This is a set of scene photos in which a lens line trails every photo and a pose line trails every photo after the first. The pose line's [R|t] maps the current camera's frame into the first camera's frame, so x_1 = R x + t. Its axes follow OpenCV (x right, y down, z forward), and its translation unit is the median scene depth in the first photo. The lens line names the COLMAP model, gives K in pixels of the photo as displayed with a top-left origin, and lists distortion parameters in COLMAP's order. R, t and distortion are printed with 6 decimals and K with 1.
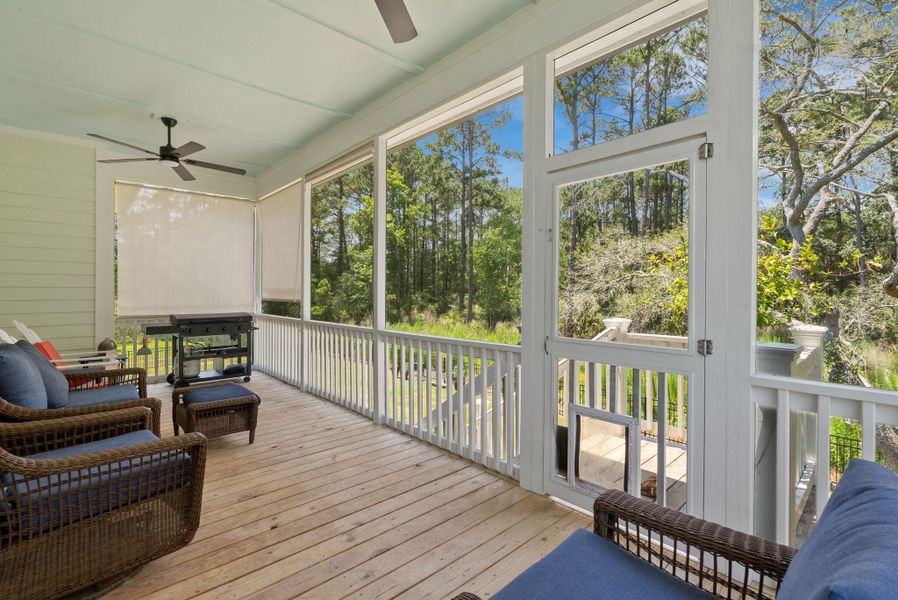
lens RADIAL K [[418.7, 0, 448.7], [0, 418.7, 289.3], [0, 0, 1]] dist [-0.000707, -0.000116]
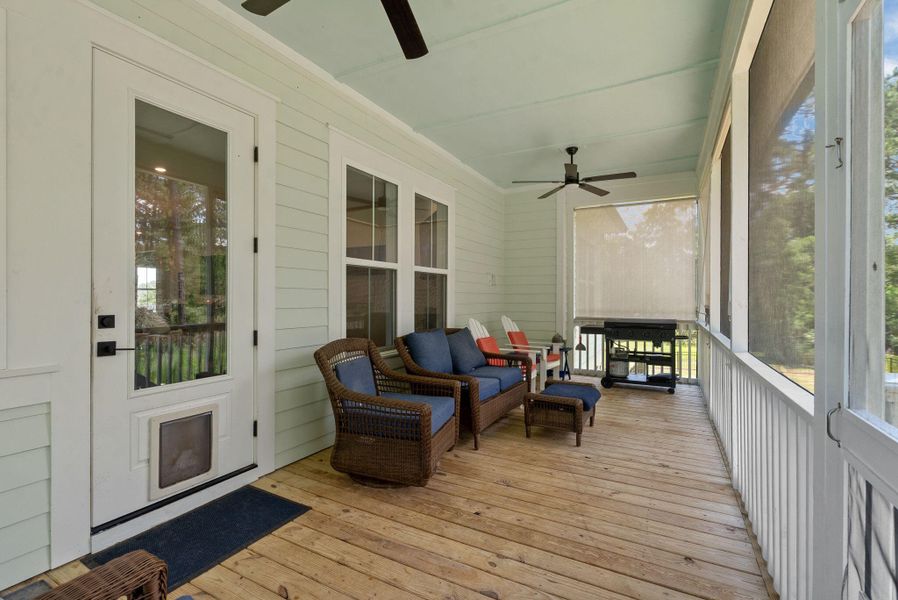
lens RADIAL K [[411.0, 0, 450.0], [0, 411.0, 296.3], [0, 0, 1]] dist [-0.000333, 0.000010]
pose [[0.329557, -0.000614, -0.944136, 0.333089], [0.001690, 0.999999, -0.000060, 0.003573], [0.944134, -0.001576, 0.329557, 0.343901]]
